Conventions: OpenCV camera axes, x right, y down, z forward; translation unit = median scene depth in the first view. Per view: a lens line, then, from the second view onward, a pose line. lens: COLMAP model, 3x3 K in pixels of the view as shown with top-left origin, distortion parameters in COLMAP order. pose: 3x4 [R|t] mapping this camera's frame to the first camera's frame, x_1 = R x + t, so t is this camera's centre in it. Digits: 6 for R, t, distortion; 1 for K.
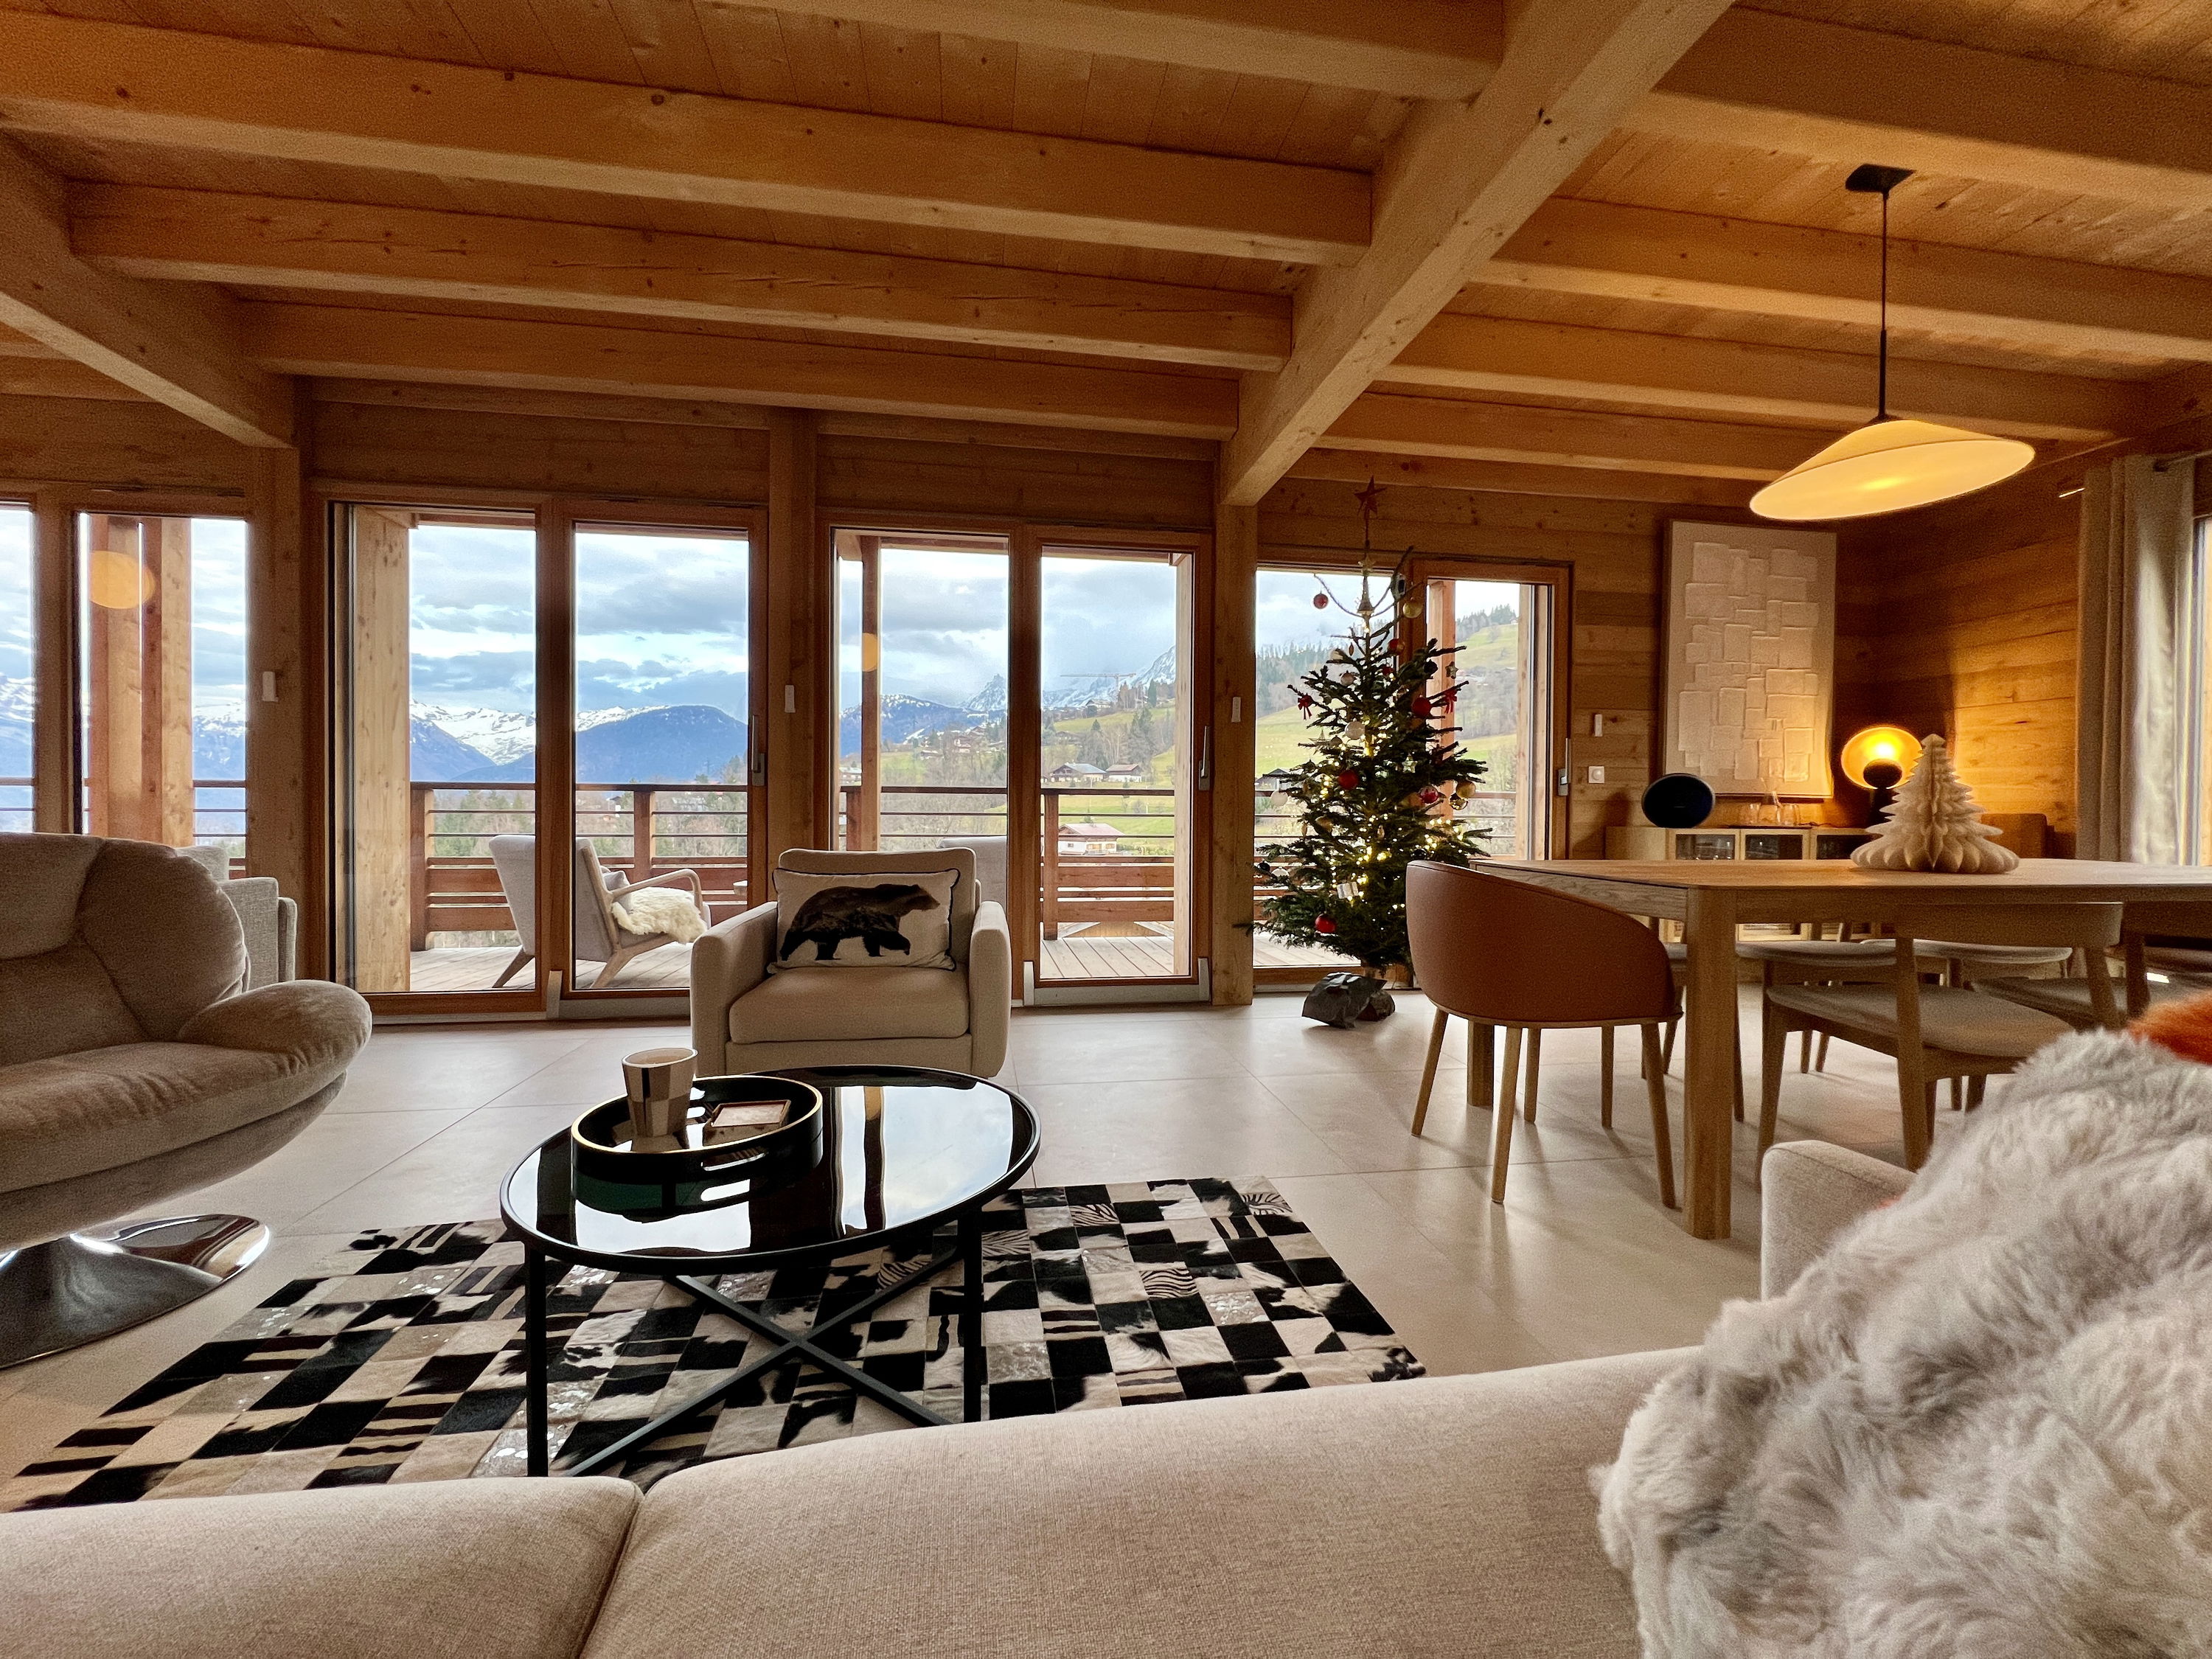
lens RADIAL K [[883.4, 0, 1105.1], [0, 883.4, 822.8], [0, 0, 1]] dist [-0.002040, -0.000231]
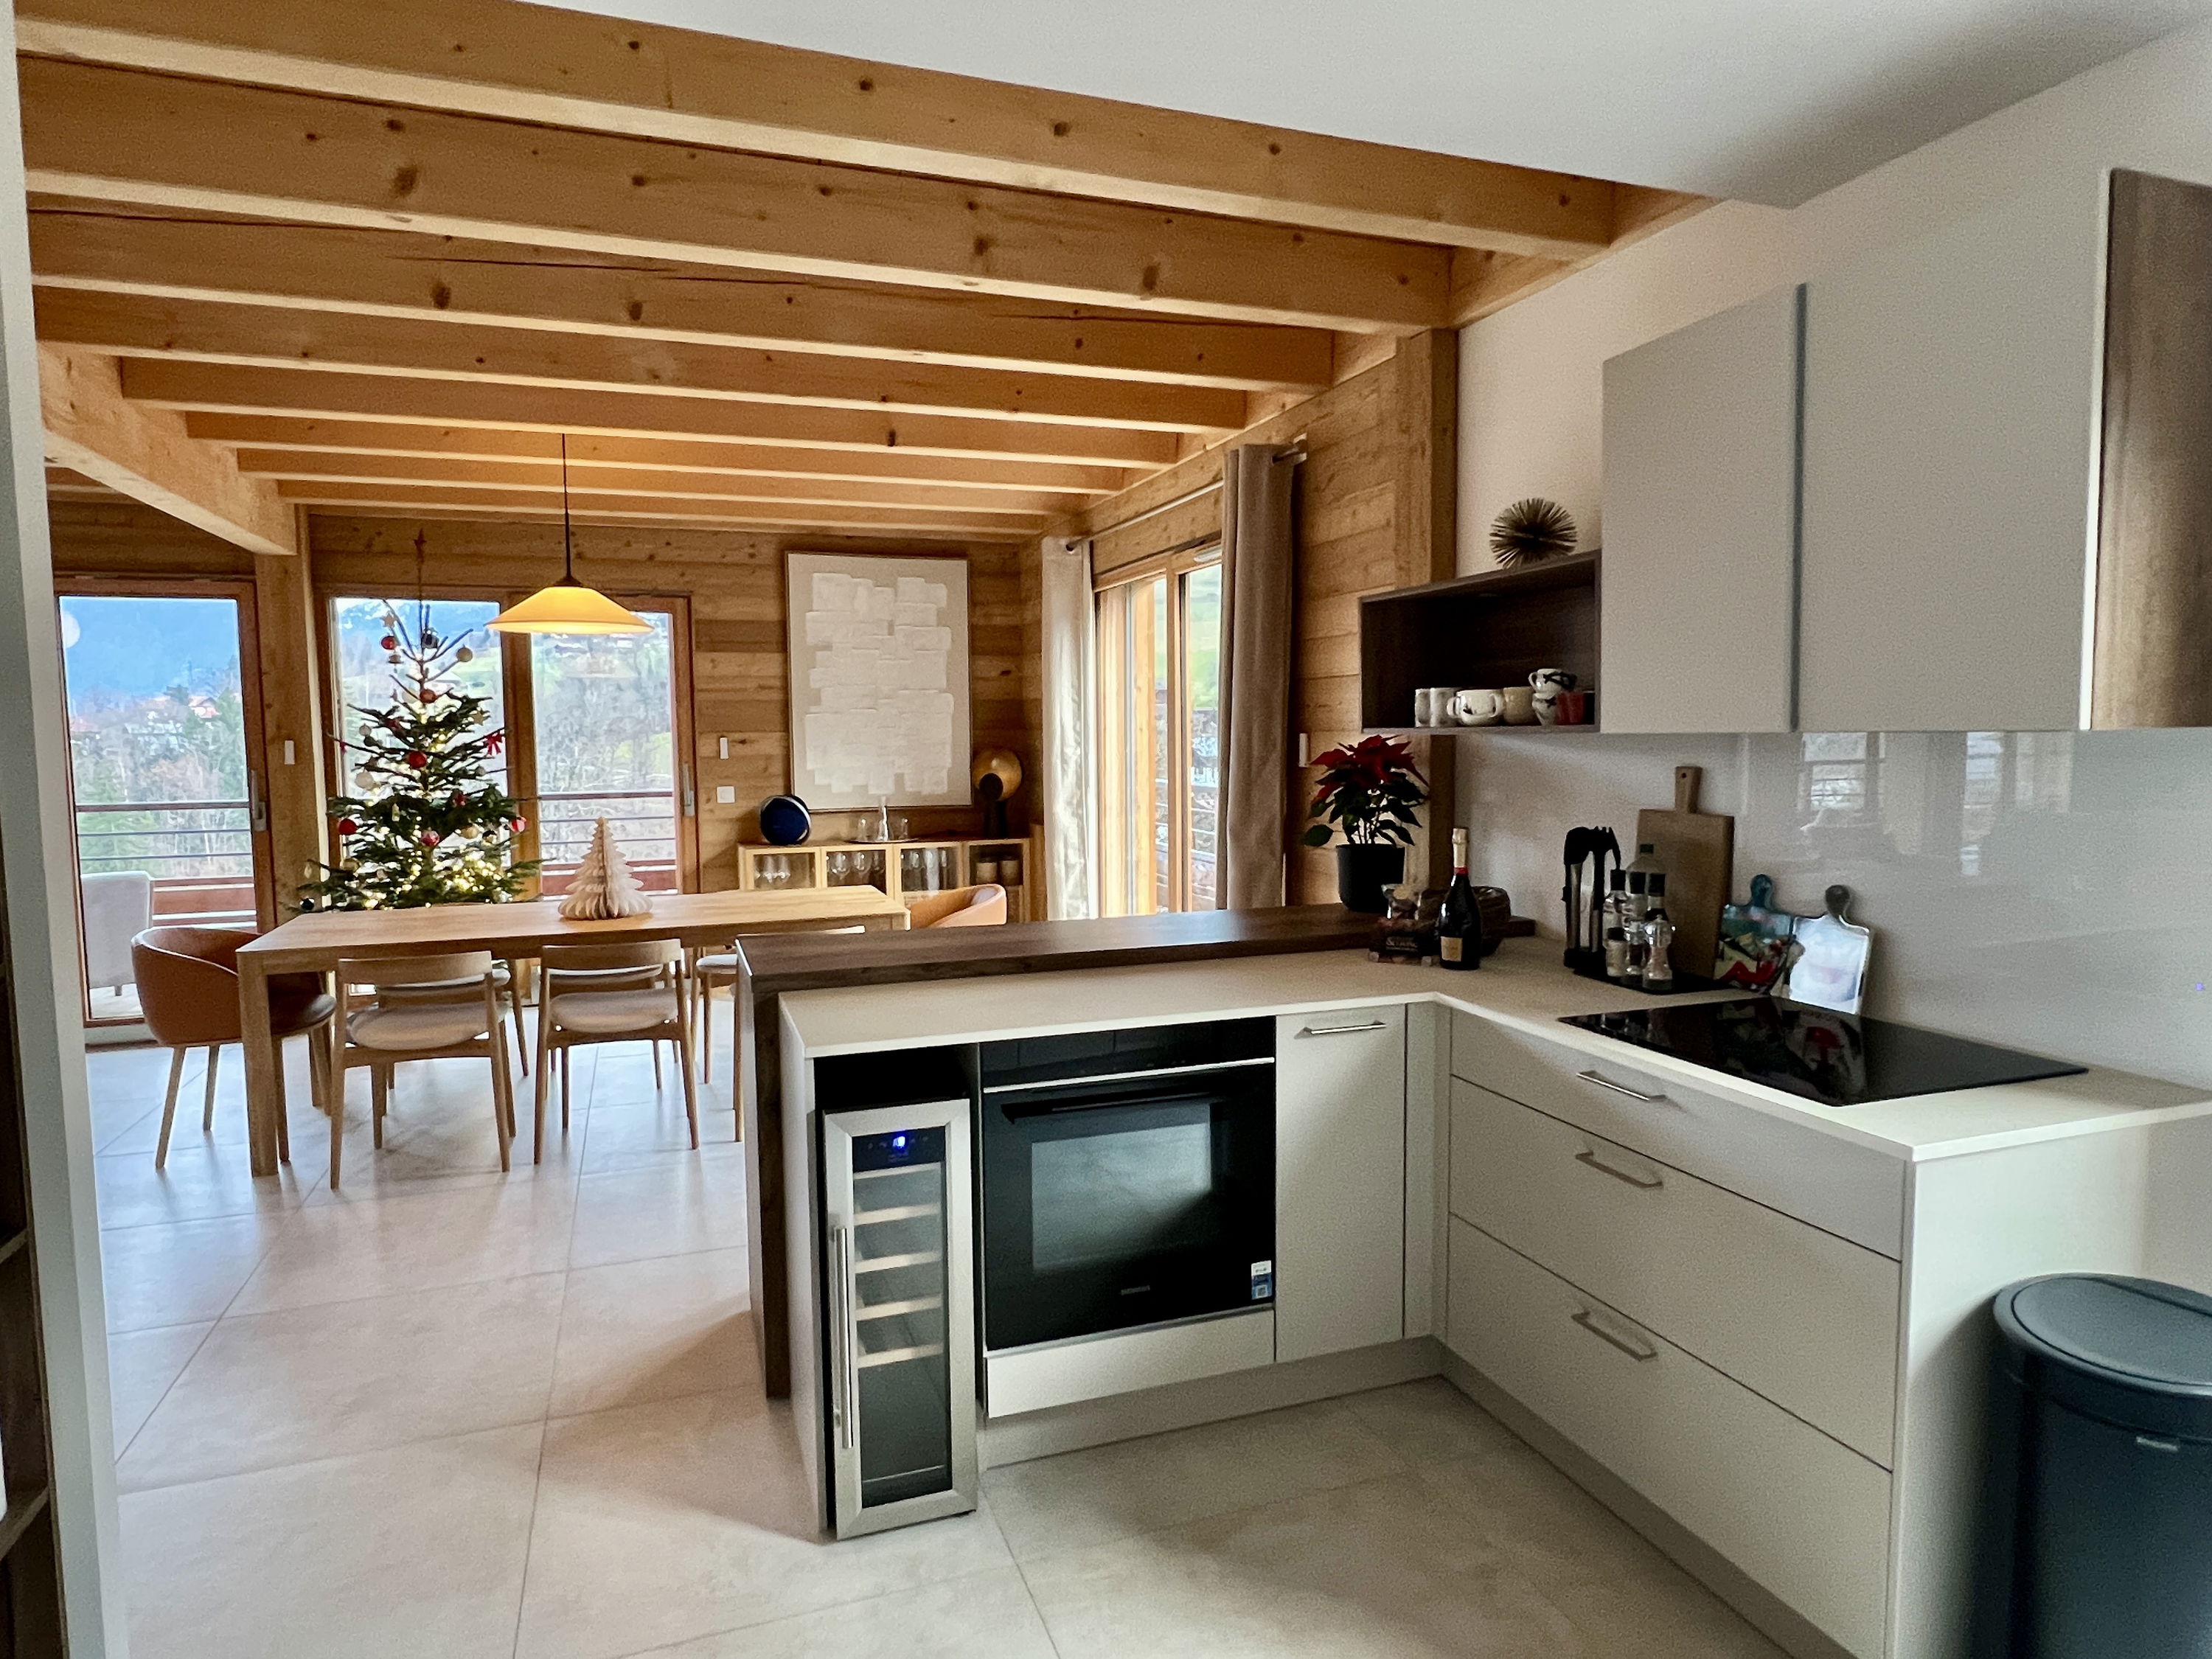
lens RADIAL K [[1266.2, 0, 1103.7], [0, 1266.2, 828.6], [0, 0, 1]] dist [0.001901, 0.000058]
pose [[0.982963, -0.030711, 0.181218, 0.729083], [0.018217, 0.997366, 0.070209, -0.112578], [-0.182897, -0.065711, 0.980934, -0.575067]]
